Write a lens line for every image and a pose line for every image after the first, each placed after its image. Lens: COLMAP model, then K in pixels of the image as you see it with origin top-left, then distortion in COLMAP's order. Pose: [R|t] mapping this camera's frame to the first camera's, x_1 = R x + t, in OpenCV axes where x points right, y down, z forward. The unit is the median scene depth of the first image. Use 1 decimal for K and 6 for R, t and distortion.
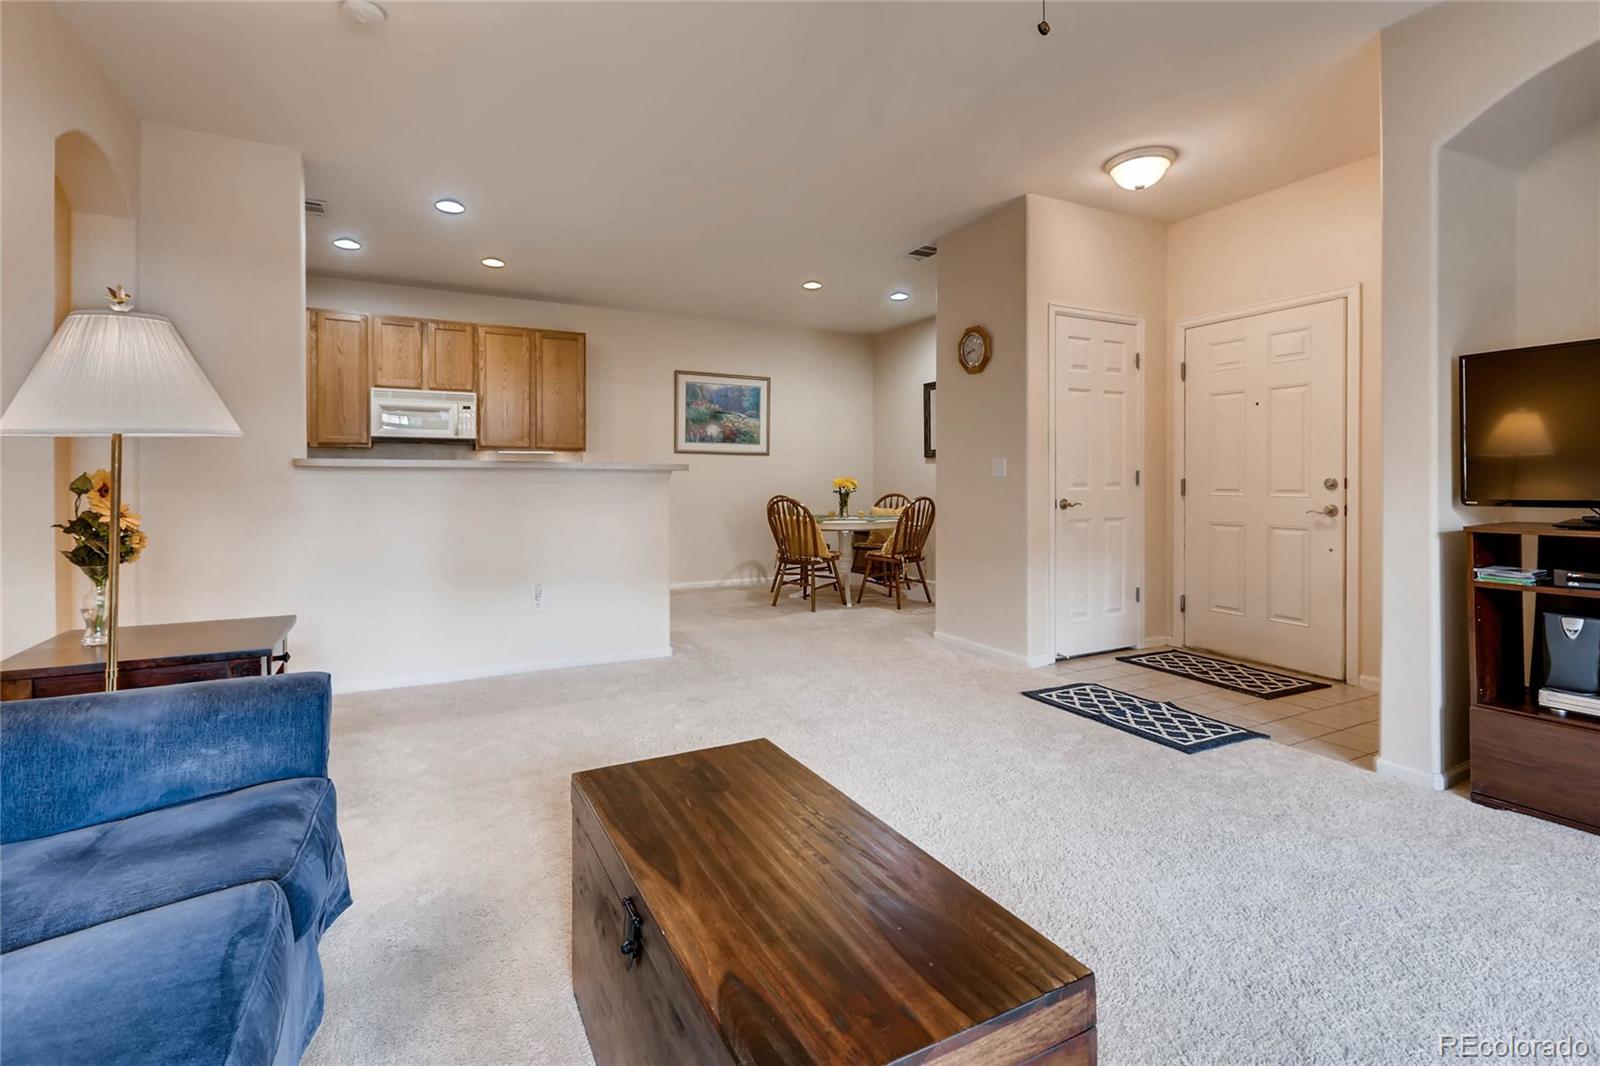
lens RADIAL K [[742.8, 0, 794.7], [0, 742.8, 481.6], [0, 0, 1]] dist [0.002304, 0.000225]
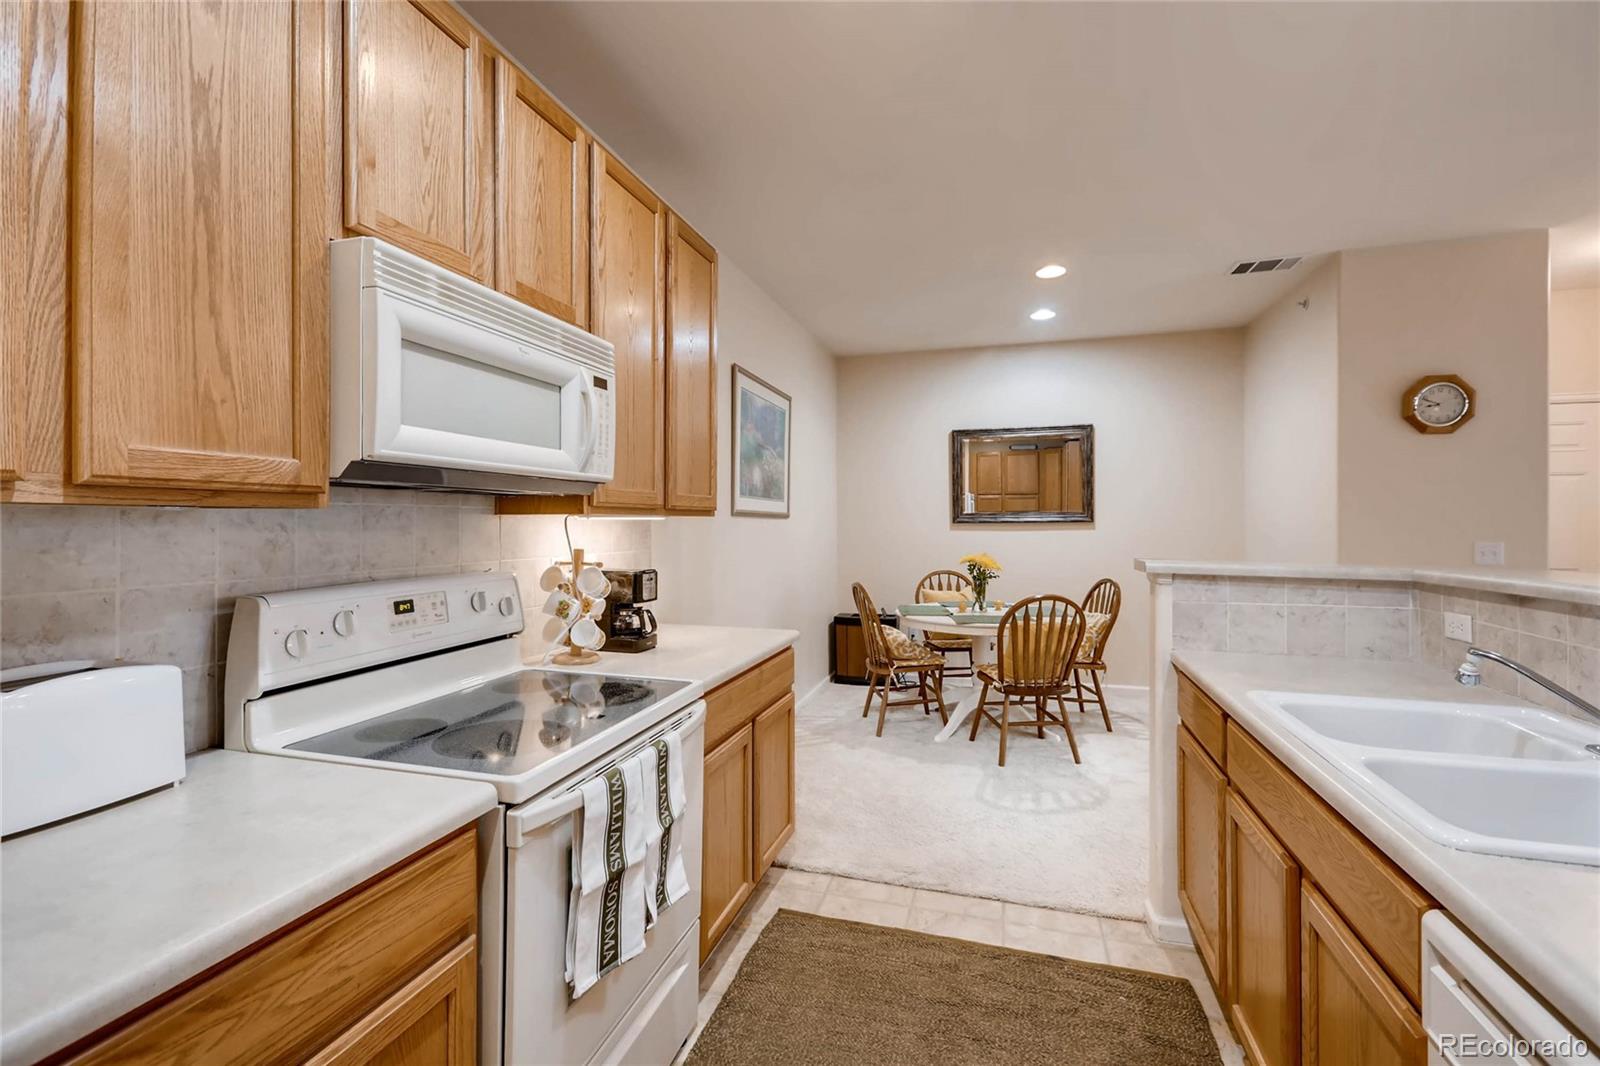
lens RADIAL K [[705.2, 0, 795.4], [0, 705.2, 526.4], [0, 0, 1]] dist [0.016230, -0.008851]
pose [[0.700497, -0.005261, 0.713636, -0.541458], [0.003364, 0.999986, 0.004070, -0.035503], [-0.713648, -0.000450, 0.700505, 0.659679]]
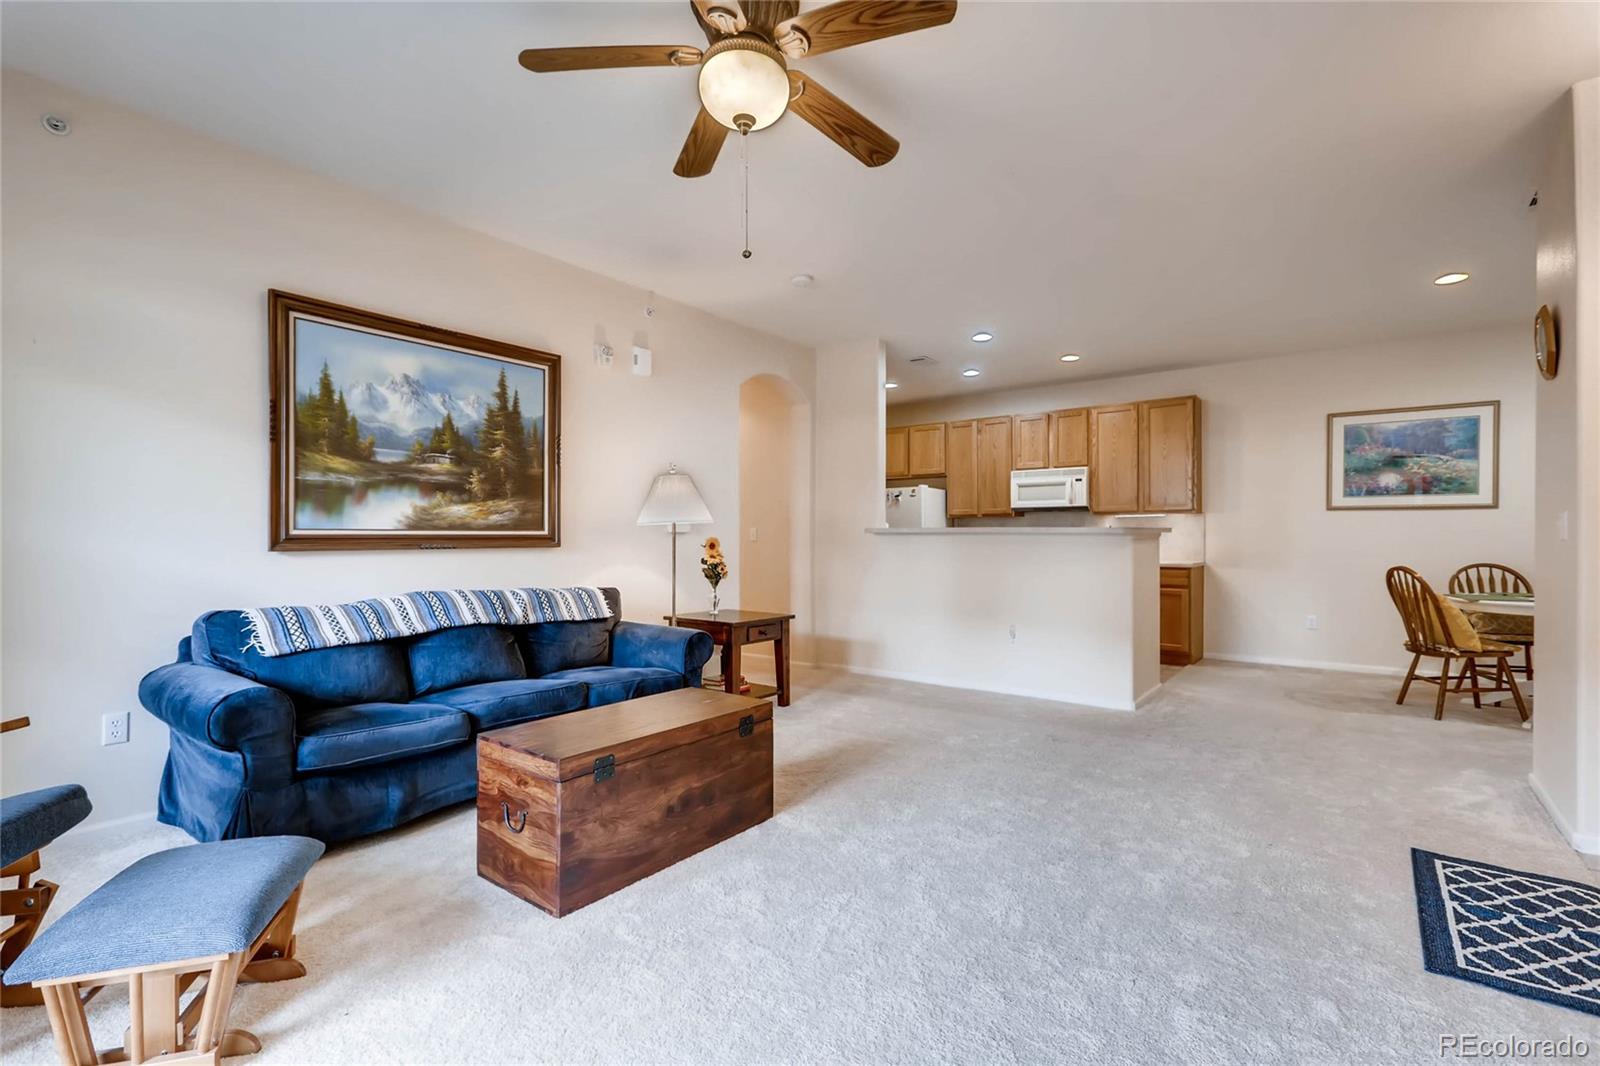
lens RADIAL K [[725.7, 0, 794.1], [0, 725.7, 540.3], [0, 0, 1]] dist [0.010245, -0.000180]
pose [[0.417117, 0.002540, -0.908849, 0.379106], [-0.003109, 0.999994, 0.001368, -0.003512], [0.908847, 0.002255, 0.417123, 0.096583]]
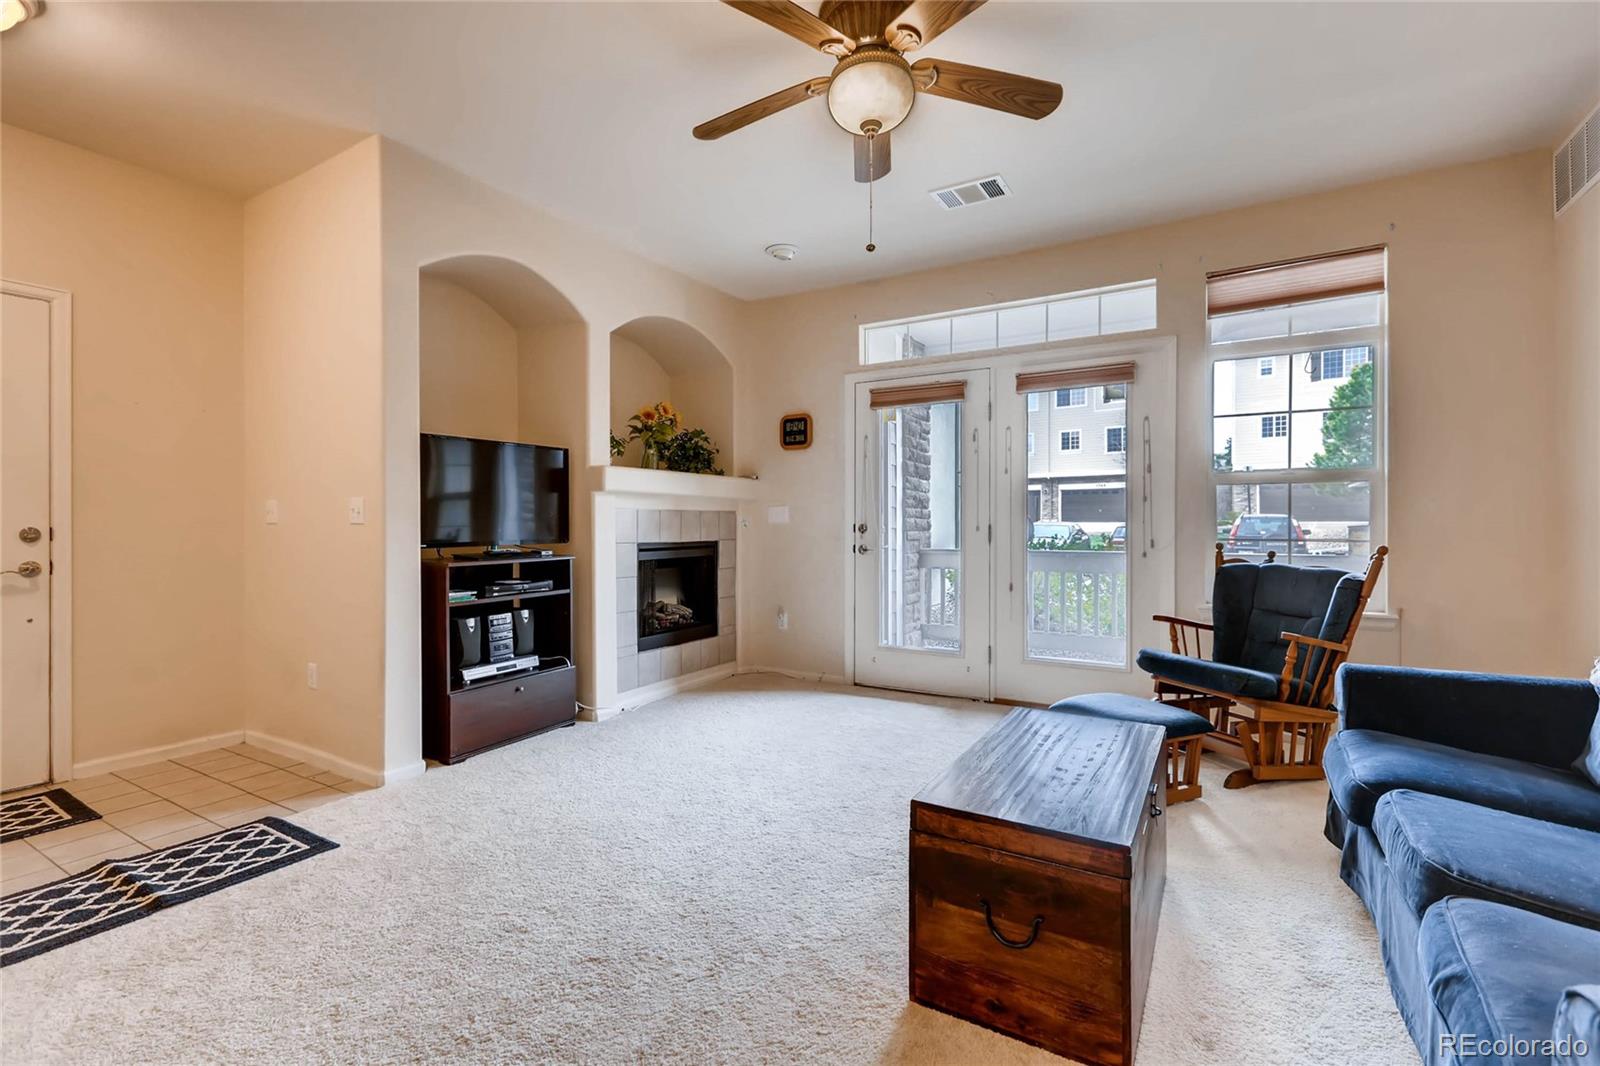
lens RADIAL K [[714.5, 0, 787.9], [0, 714.5, 529.0], [0, 0, 1]] dist [0.000551, 0.000198]
pose [[-0.516407, -0.002154, 0.856340, -0.193536], [0.004608, 0.999975, 0.005294, -0.002117], [-0.856331, 0.006680, -0.516385, 0.421515]]
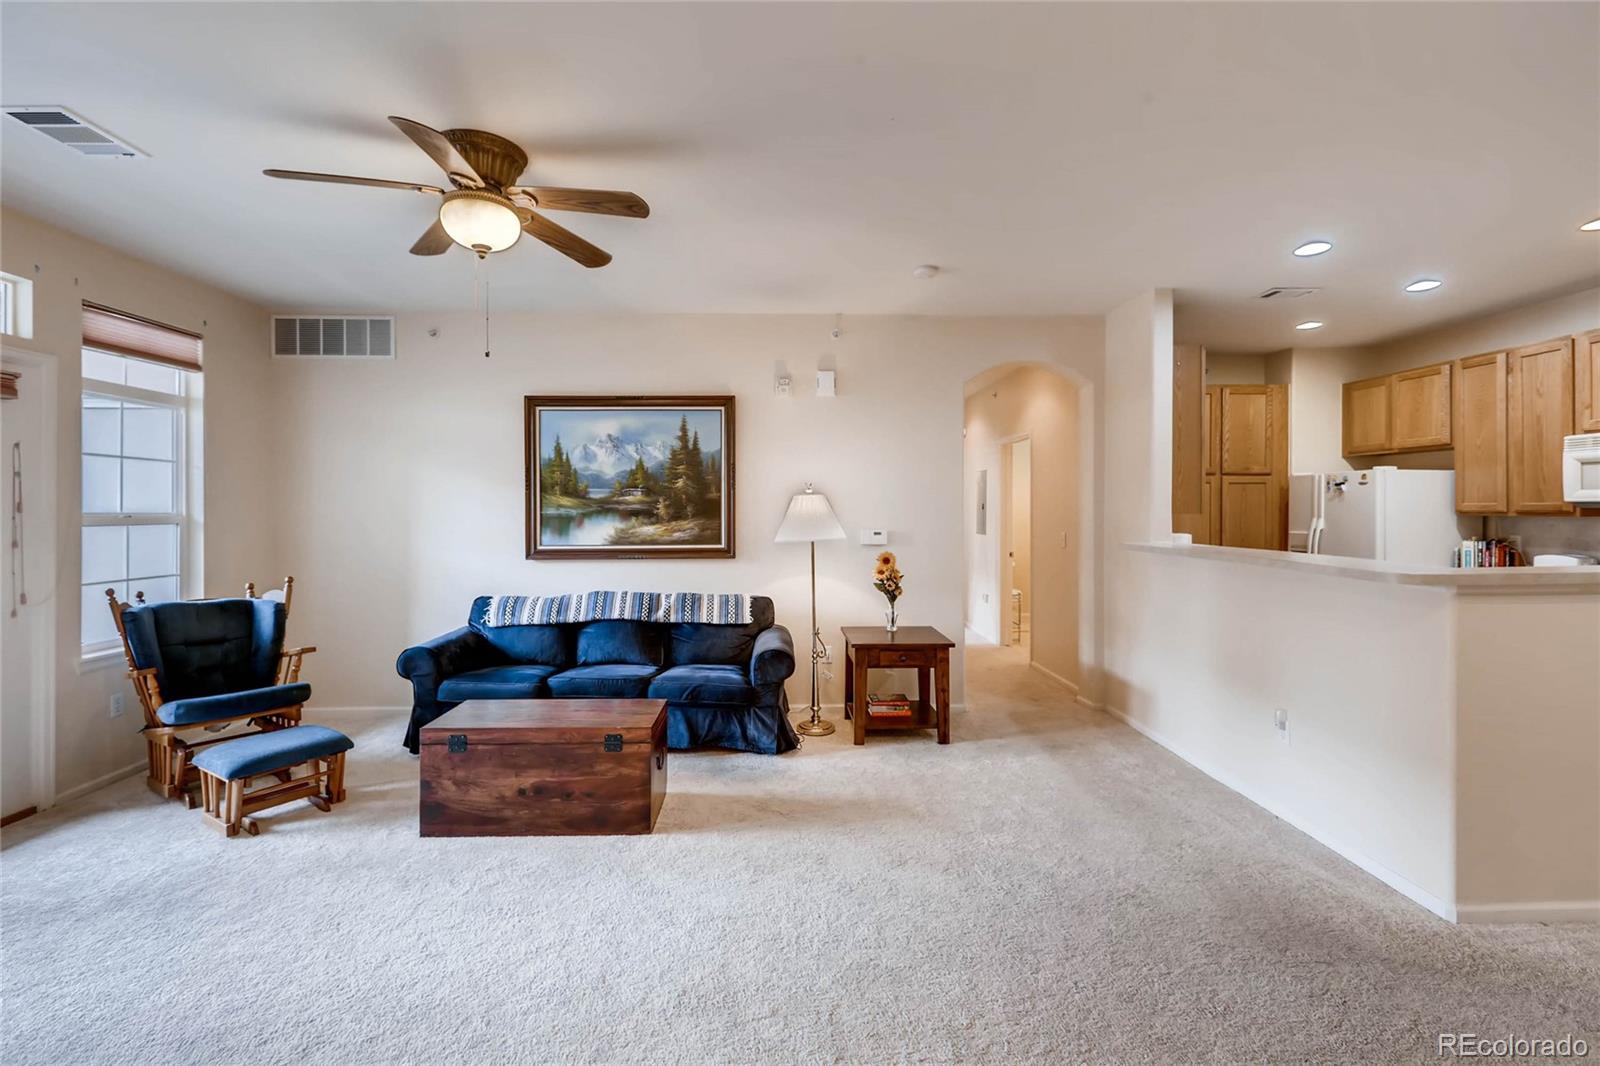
lens RADIAL K [[722.1, 0, 791.0], [0, 722.1, 508.8], [0, 0, 1]] dist [0.002754, 0.000469]
pose [[-0.442986, 0.001130, -0.896528, 0.356700], [-0.000787, 0.999998, 0.001649, -0.047091], [0.896528, 0.001436, -0.442984, 0.542337]]
